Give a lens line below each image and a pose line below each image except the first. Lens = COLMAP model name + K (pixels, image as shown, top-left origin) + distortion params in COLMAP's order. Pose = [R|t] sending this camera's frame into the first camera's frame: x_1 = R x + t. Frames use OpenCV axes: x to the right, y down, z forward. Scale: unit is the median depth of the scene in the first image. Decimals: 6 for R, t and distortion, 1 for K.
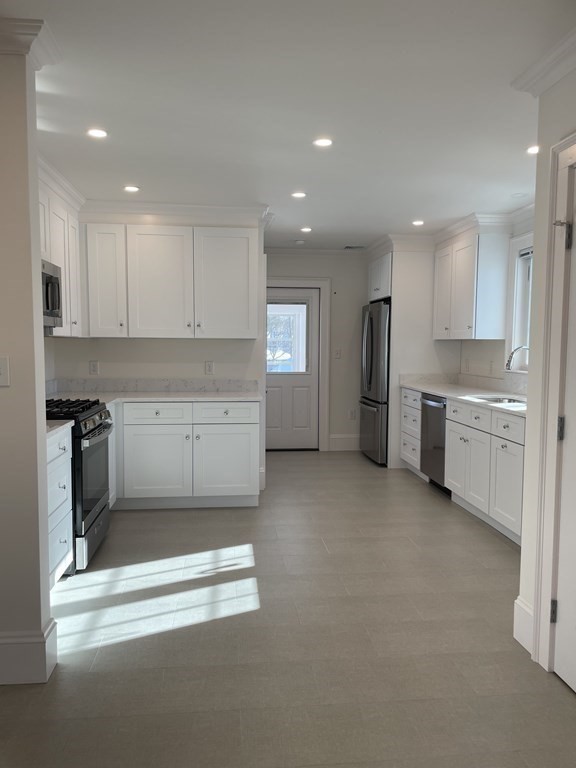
lens RADIAL K [[579.9, 0, 288.2], [0, 579.9, 383.7], [0, 0, 1]] dist [0.109179, -0.128632]
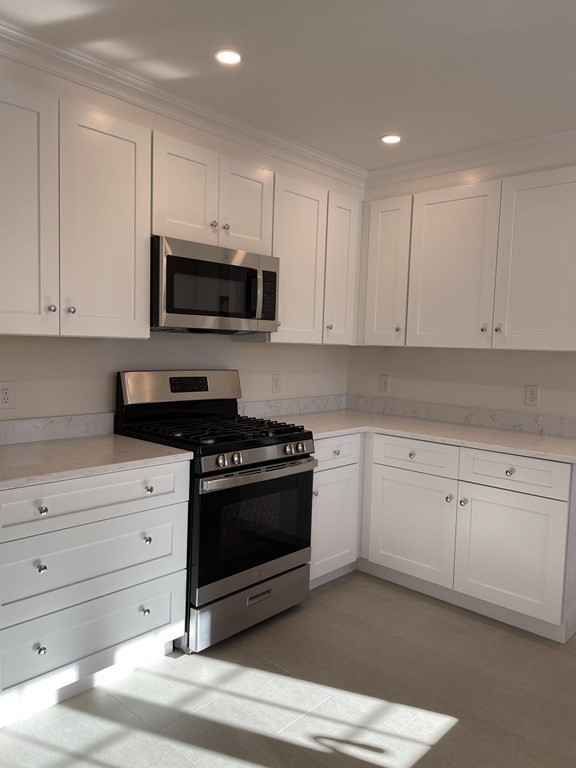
lens RADIAL K [[579.9, 0, 288.2], [0, 579.9, 383.7], [0, 0, 1]] dist [0.109179, -0.128632]
pose [[0.658695, 0.067251, -0.749399, 0.190821], [-0.078762, 0.996688, 0.020213, -0.035534], [0.748277, 0.045710, 0.661810, 0.404537]]
